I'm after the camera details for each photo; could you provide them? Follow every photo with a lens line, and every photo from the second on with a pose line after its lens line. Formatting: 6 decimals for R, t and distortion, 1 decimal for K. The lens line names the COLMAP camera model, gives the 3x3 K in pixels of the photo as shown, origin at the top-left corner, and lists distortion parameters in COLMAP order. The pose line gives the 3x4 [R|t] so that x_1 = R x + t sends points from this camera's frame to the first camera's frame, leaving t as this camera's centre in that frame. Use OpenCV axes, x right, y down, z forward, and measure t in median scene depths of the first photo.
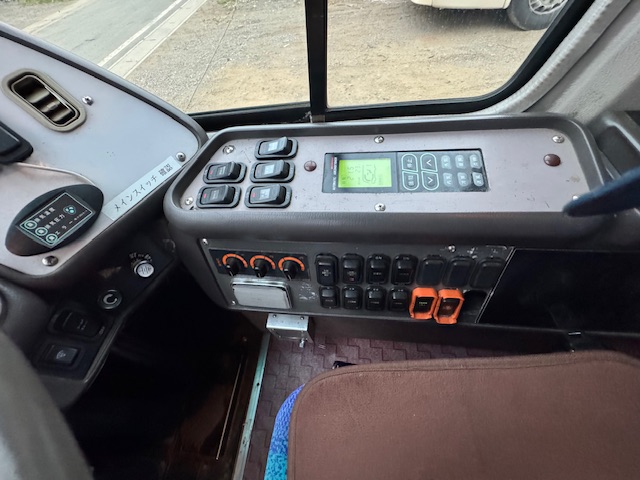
lens RADIAL K [[257.3, 0, 319.1], [0, 257.3, 241.0], [0, 0, 1]] dist [0.001241, 0.000031]
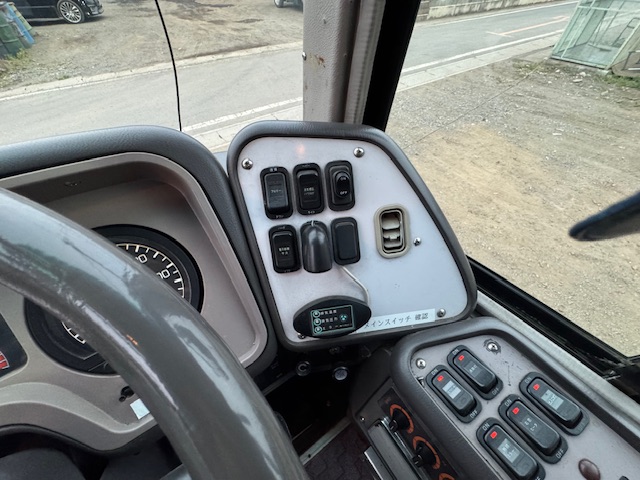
lens RADIAL K [[257.3, 0, 319.8], [0, 257.3, 240.7], [0, 0, 1]] dist [0.001241, 0.000031]
pose [[0.651033, 0.624473, -0.431496, -0.481853], [-0.661069, 0.745833, 0.081982, -0.251799], [0.373020, 0.231876, 0.898382, -0.081630]]
